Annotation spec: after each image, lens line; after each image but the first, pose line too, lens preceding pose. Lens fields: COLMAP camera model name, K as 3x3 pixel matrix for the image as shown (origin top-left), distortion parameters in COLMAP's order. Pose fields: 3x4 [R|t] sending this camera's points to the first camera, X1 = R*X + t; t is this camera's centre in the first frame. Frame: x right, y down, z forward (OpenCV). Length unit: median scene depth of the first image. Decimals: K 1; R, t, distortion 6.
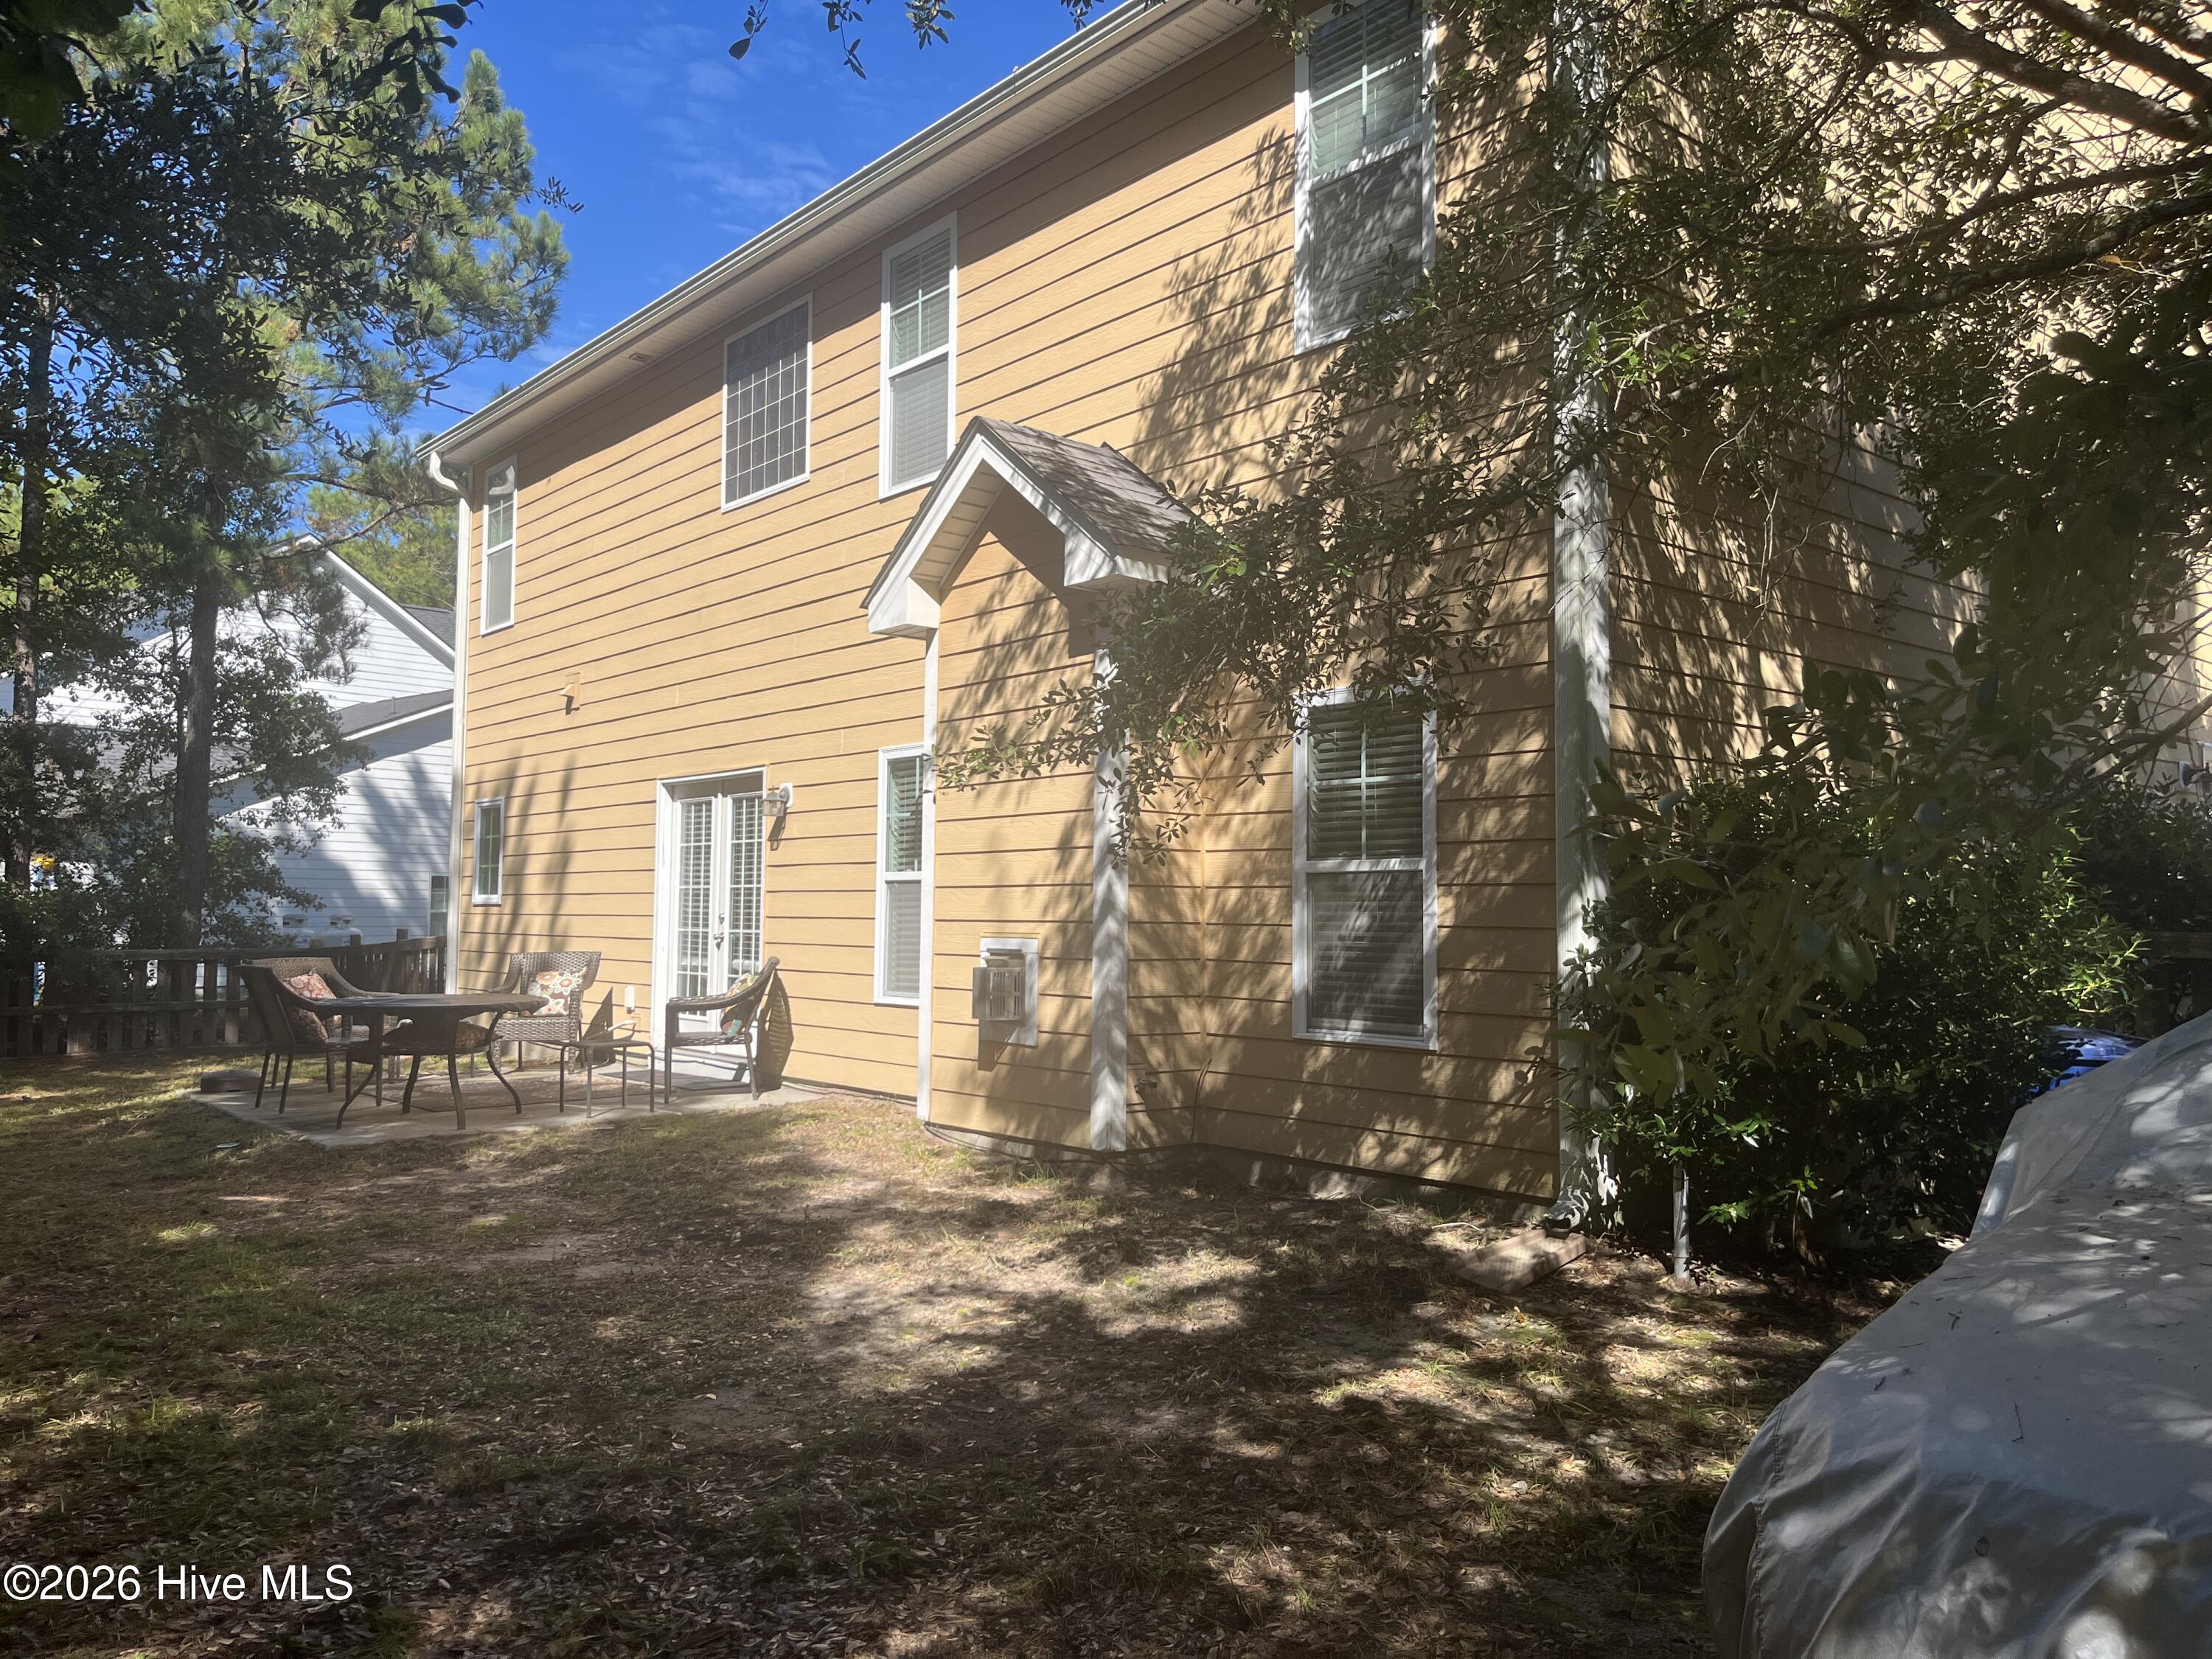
lens RADIAL K [[1687.9, 0, 1105.5], [0, 1687.9, 833.7], [0, 0, 1]] dist [0.000220, -0.000994]
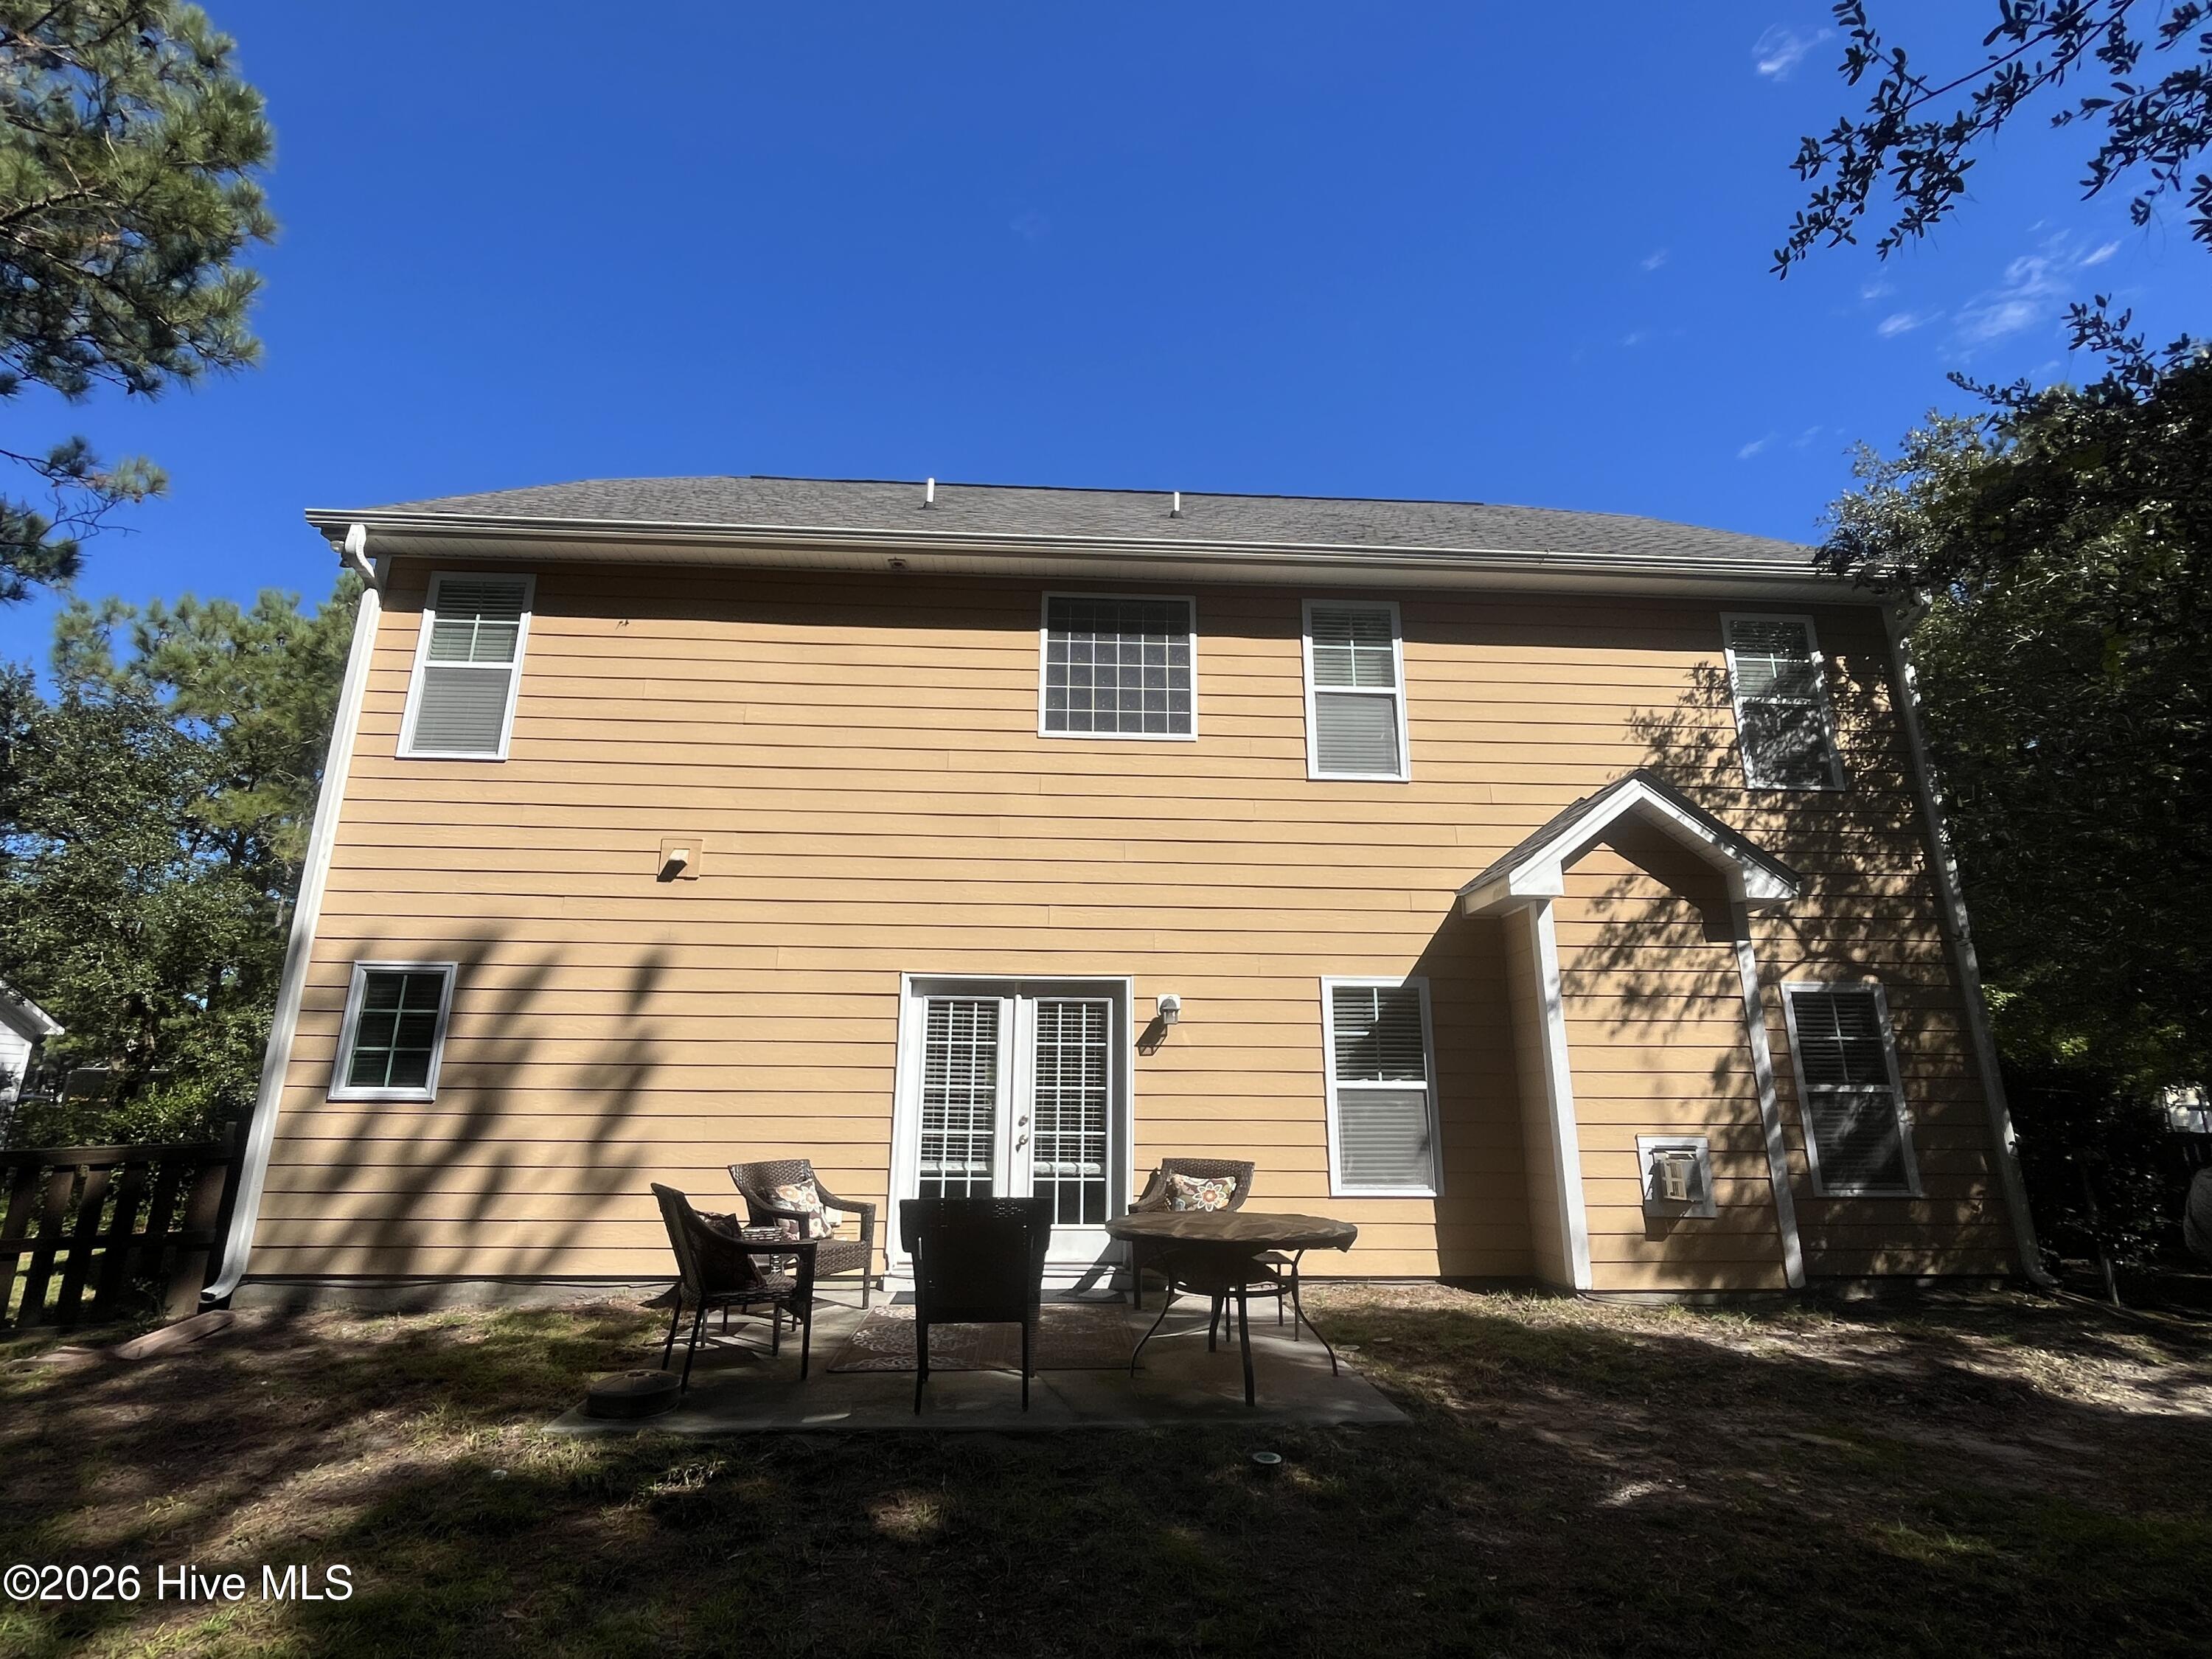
lens RADIAL K [[1056.3, 0, 1104.3], [0, 1056.3, 824.4], [0, 0, 1]] dist [-0.006303, 0.000518]
pose [[0.600119, 0.205850, 0.772970, -1.077227], [-0.042548, 0.973167, -0.226132, 0.027461], [-0.798778, 0.102818, 0.592775, 0.846015]]
